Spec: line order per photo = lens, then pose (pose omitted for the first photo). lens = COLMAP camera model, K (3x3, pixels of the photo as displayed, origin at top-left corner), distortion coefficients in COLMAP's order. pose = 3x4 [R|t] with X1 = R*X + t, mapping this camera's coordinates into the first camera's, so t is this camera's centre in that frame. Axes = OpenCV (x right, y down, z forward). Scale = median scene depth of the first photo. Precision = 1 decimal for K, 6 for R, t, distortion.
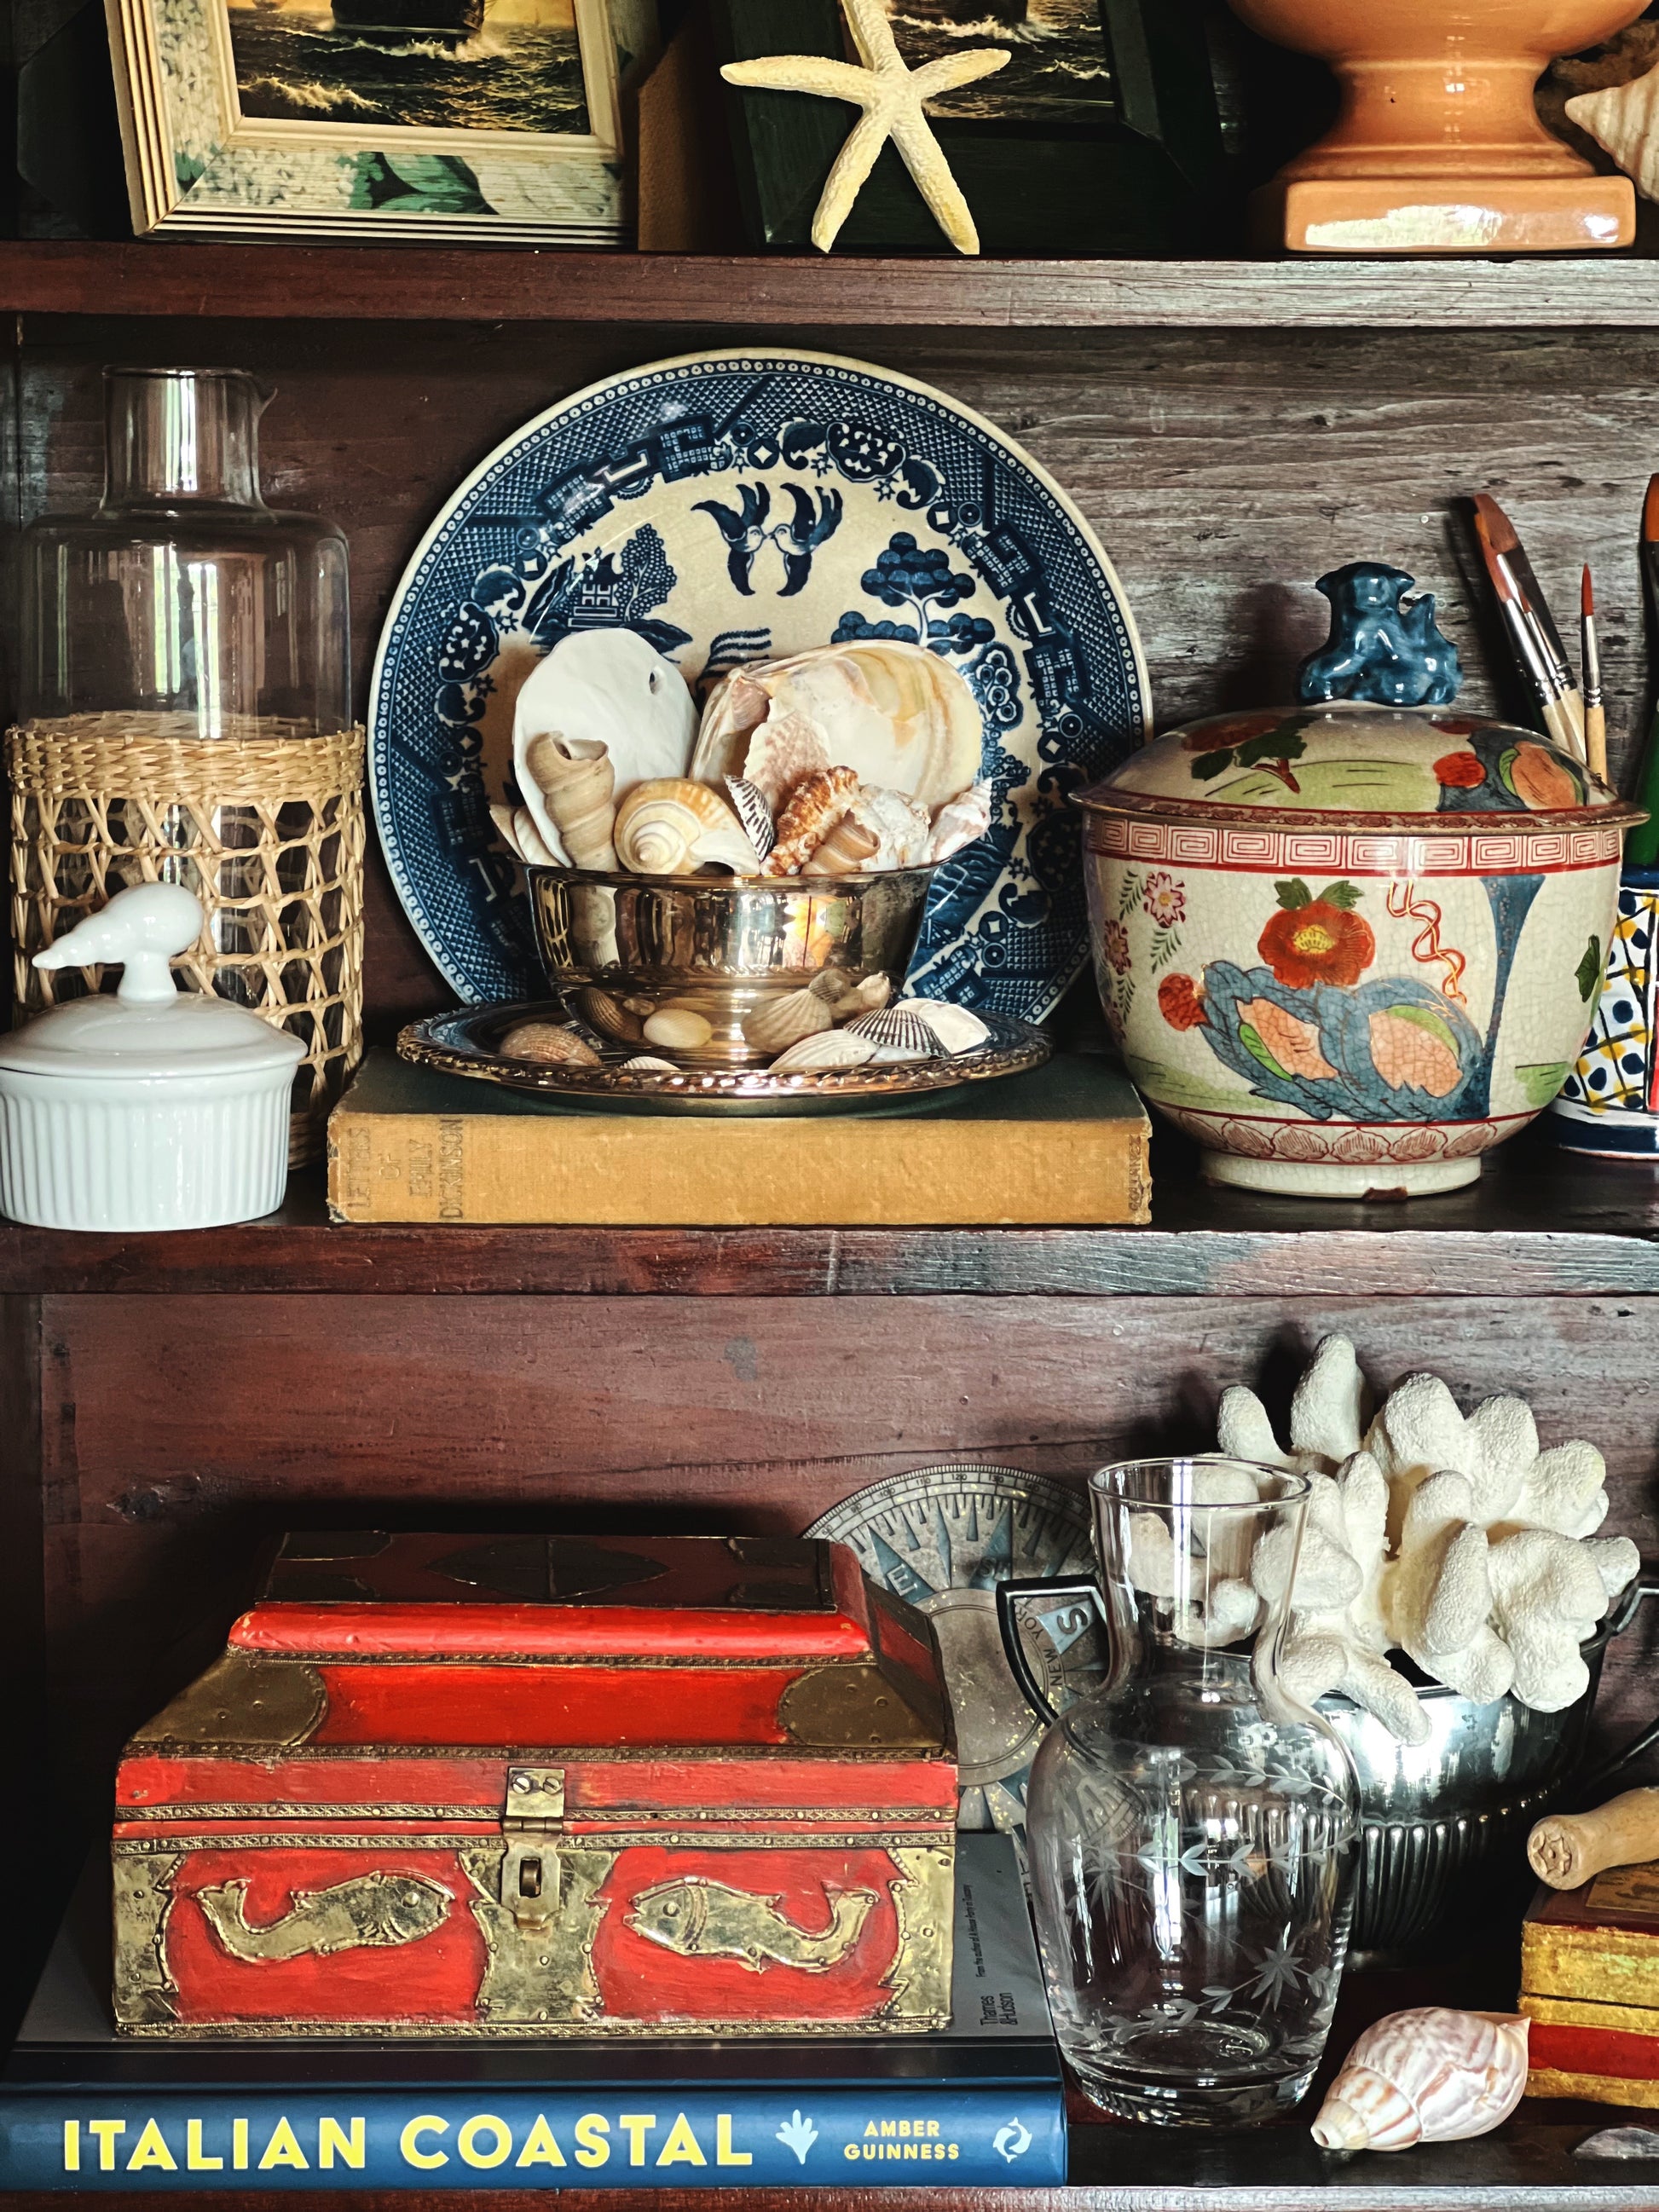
lens RADIAL K [[5089.4, 0, 839.3], [0, 5089.4, 1060.4], [0, 0, 1]] dist [-0.330423, 8.233436]
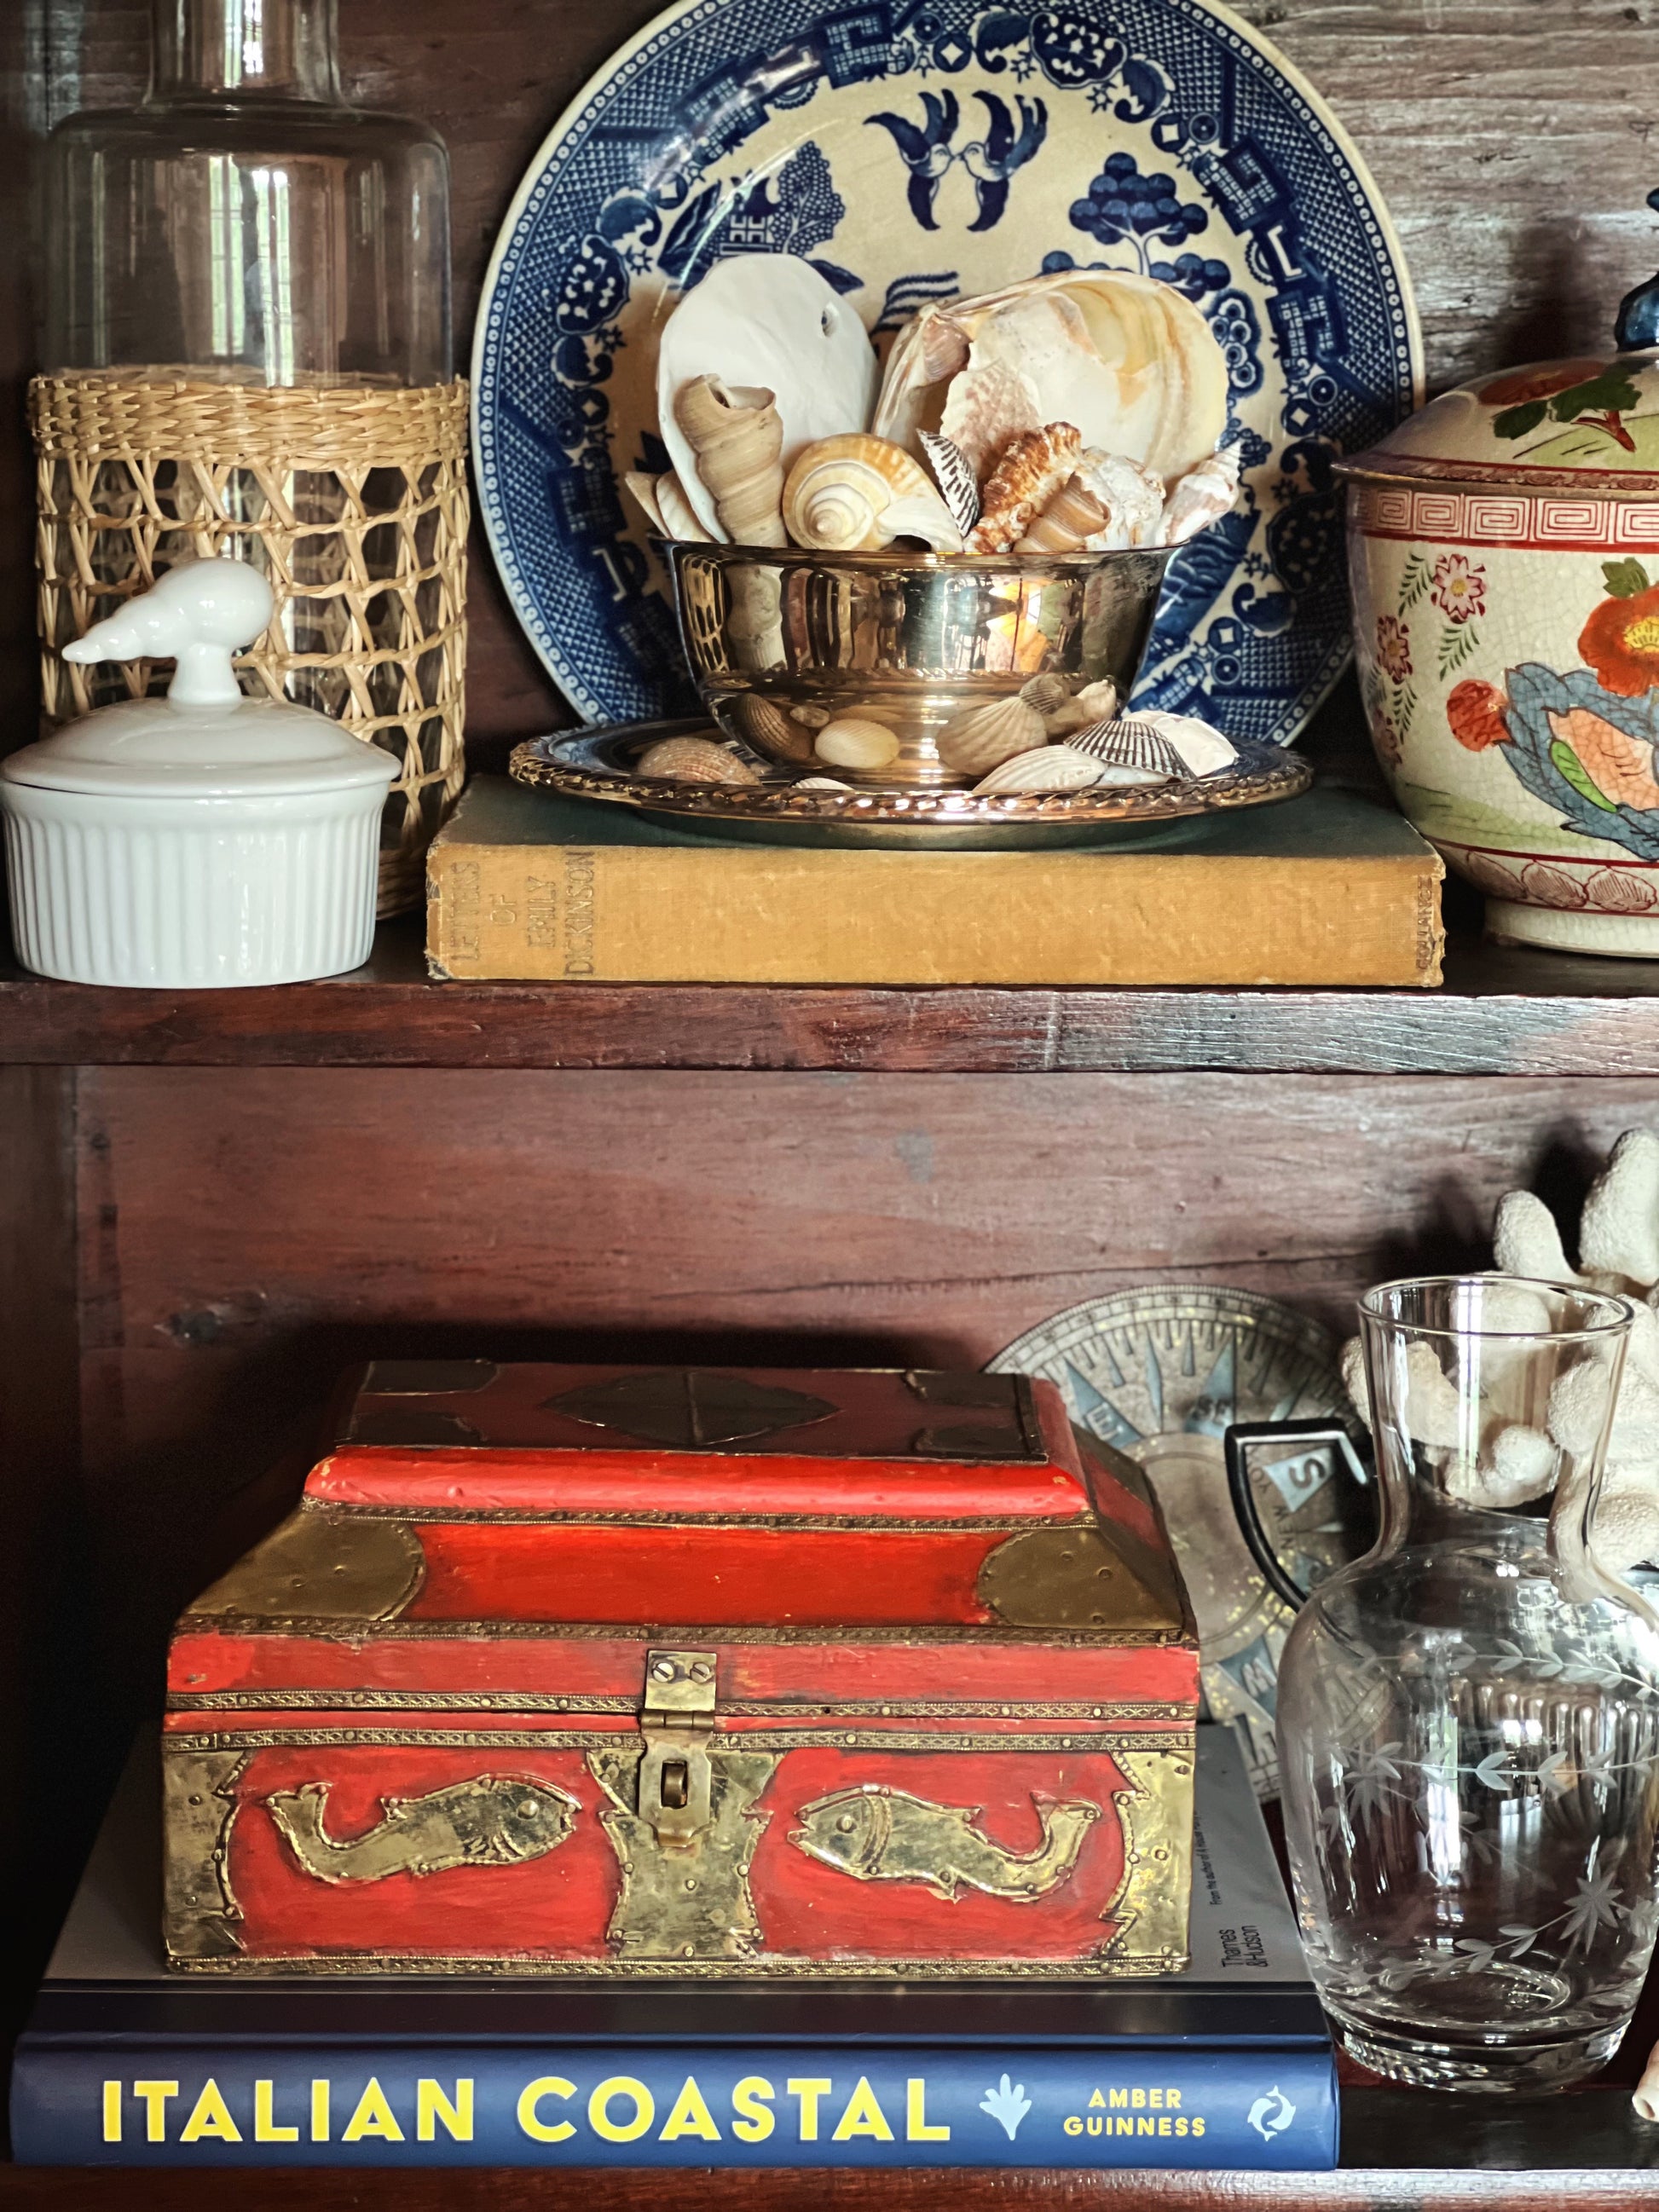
lens RADIAL K [[5089.4, 0, 839.3], [0, 5089.4, 1060.4], [0, 0, 1]] dist [-0.330423, 8.233436]
pose [[0.999964, 0.005315, -0.006615, -0.029203], [-0.005102, 0.999480, 0.031829, 0.018486], [0.006780, -0.031794, 0.999471, 0.187641]]
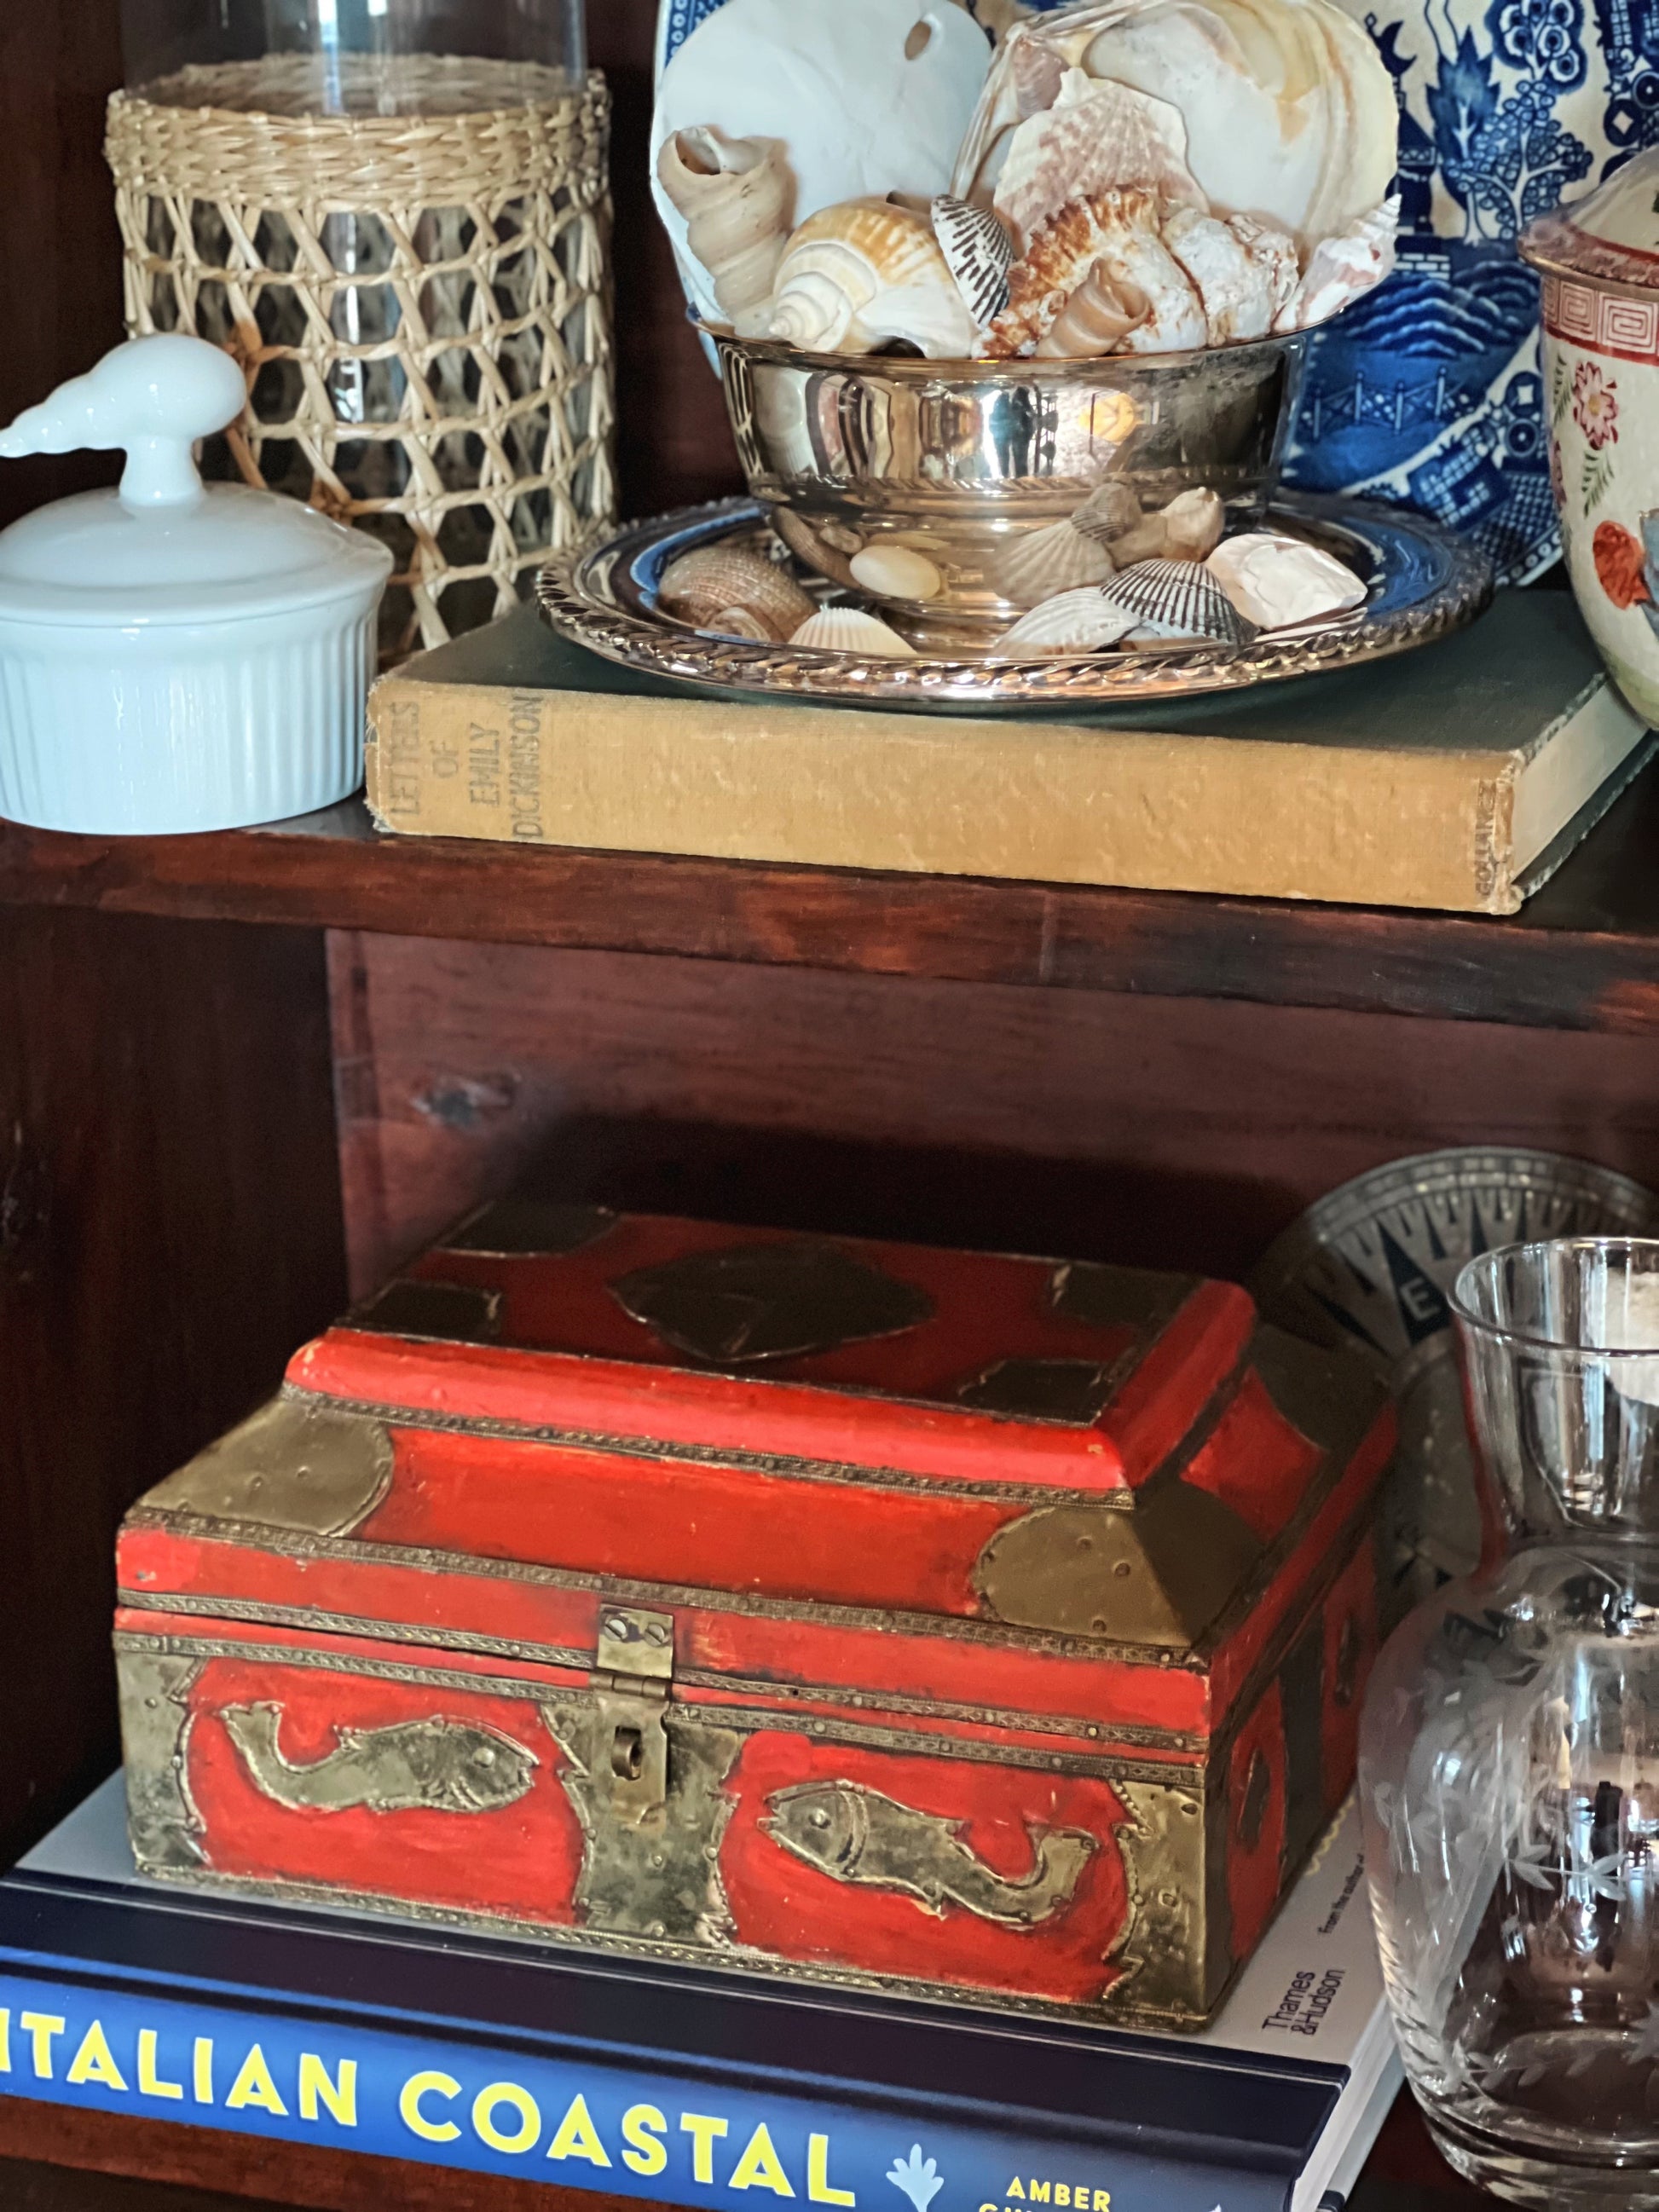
lens RADIAL K [[5089.4, 0, 839.3], [0, 5089.4, 1060.4], [0, 0, 1]] dist [-0.330423, 8.233436]
pose [[0.930205, 0.083204, -0.357486, 0.212416], [-0.019650, 0.983860, 0.177858, -0.062852], [0.366515, -0.158420, 0.916826, 0.363748]]
